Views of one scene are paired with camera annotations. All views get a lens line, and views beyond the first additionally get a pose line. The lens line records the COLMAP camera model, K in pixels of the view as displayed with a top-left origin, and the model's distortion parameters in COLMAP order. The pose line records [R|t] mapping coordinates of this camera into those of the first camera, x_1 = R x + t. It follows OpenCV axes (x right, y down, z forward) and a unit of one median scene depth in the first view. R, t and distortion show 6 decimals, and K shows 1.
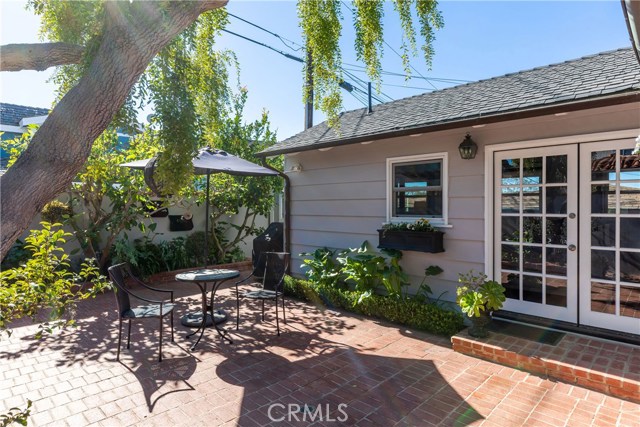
lens RADIAL K [[365.2, 0, 322.4], [0, 365.2, 210.3], [0, 0, 1]] dist [-0.002933, -0.001762]
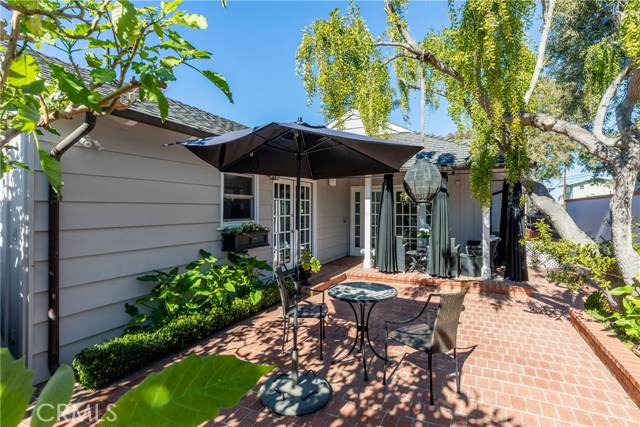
lens RADIAL K [[330.1, 0, 322.4], [0, 330.1, 211.5], [0, 0, 1]] dist [0.003182, 0.001088]
pose [[-0.316780, -0.005891, 0.948481, -1.006074], [0.008121, 0.999927, 0.008923, -0.022390], [-0.948464, 0.010529, -0.316709, 1.302069]]
